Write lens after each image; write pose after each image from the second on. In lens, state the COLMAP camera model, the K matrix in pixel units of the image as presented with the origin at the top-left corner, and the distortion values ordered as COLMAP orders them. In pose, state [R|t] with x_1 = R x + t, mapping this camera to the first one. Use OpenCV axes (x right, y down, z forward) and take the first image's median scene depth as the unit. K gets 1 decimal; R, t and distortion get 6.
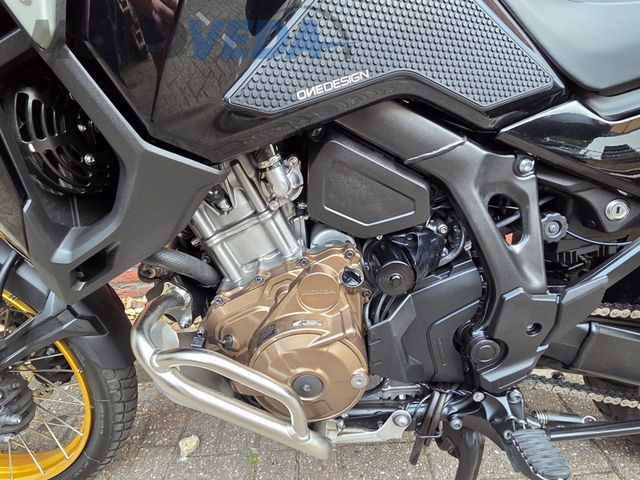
lens RADIAL K [[374.1, 0, 318.6], [0, 374.1, 238.5], [0, 0, 1]] dist [0.009519, -0.005309]
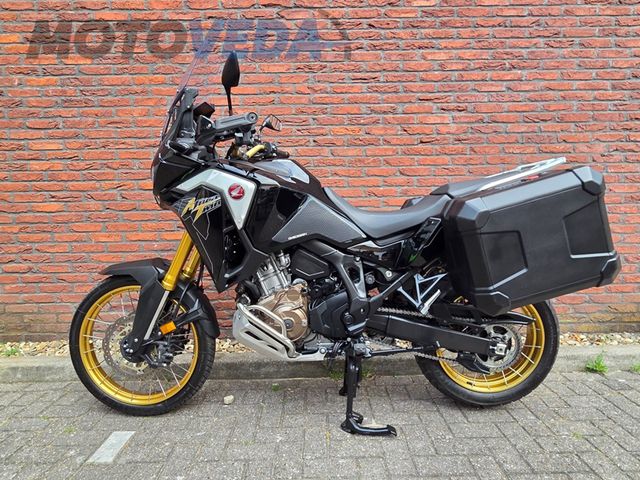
lens RADIAL K [[374.1, 0, 320.6], [0, 374.1, 238.6], [0, 0, 1]] dist [0.009519, -0.005309]
pose [[0.999402, 0.032200, -0.012640, 0.255349], [-0.034489, 0.955619, -0.292579, 0.601100], [0.002658, 0.292840, 0.956158, -2.172901]]
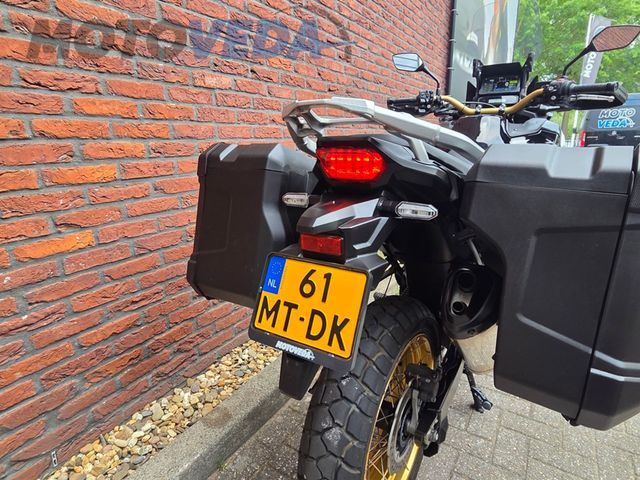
lens RADIAL K [[374.1, 0, 319.8], [0, 374.1, 237.6], [0, 0, 1]] dist [0.009519, -0.005309]
pose [[0.548432, -0.173658, 0.817964, -2.655495], [0.290749, 0.956764, 0.008184, -0.412503], [-0.784020, 0.233334, 0.575211, -0.004155]]
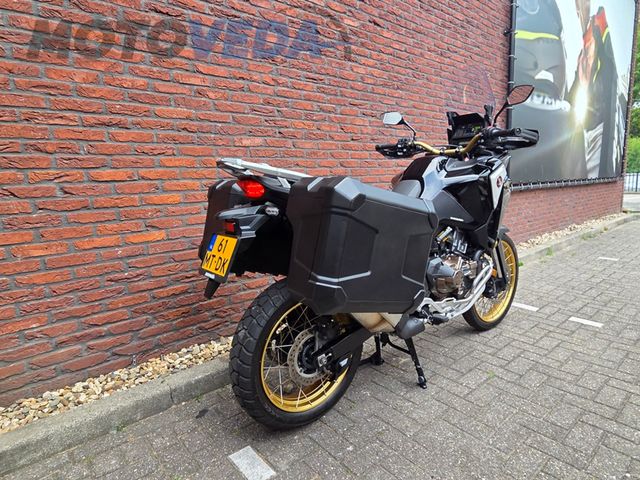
lens RADIAL K [[374.1, 0, 319.4], [0, 374.1, 237.4], [0, 0, 1]] dist [0.009519, -0.005309]
pose [[0.778718, -0.074371, 0.622951, -2.763133], [0.226062, 0.959510, -0.168037, 0.307171], [-0.585231, 0.271679, 0.764000, -1.695911]]
